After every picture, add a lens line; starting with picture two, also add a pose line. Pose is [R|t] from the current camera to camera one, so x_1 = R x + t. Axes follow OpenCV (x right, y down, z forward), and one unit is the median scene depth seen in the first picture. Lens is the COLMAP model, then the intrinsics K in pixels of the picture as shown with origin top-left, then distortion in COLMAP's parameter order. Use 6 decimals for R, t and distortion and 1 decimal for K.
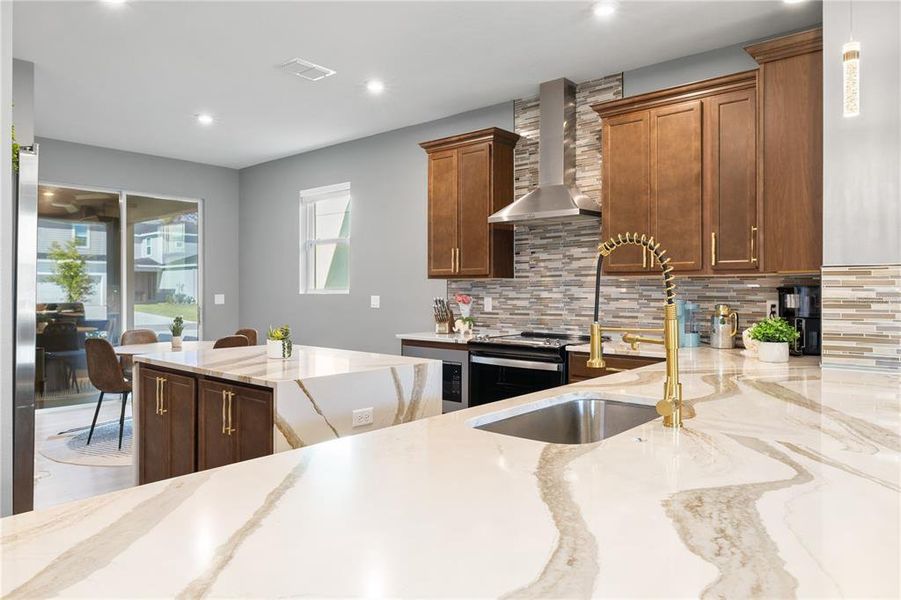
lens RADIAL K [[622.4, 0, 452.0], [0, 622.4, 301.9], [0, 0, 1]] dist [-0.007534, -0.000512]
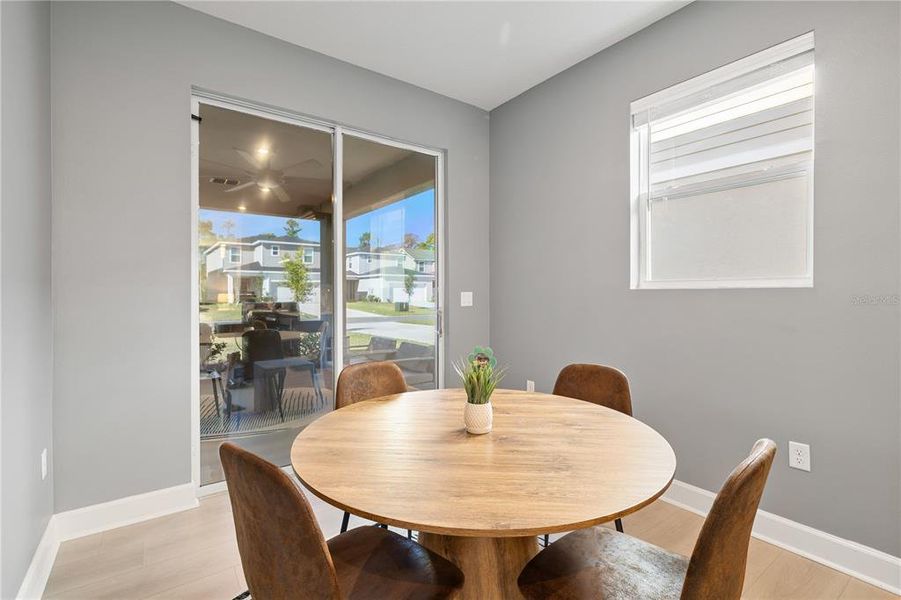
lens RADIAL K [[430.1, 0, 449.6], [0, 430.1, 295.7], [0, 0, 1]] dist [-0.006113, 0.001567]
pose [[0.974645, -0.002424, -0.223743, -0.209051], [-0.000086, 0.999937, -0.011208, -0.002155], [0.223756, 0.010943, 0.974584, 0.391412]]
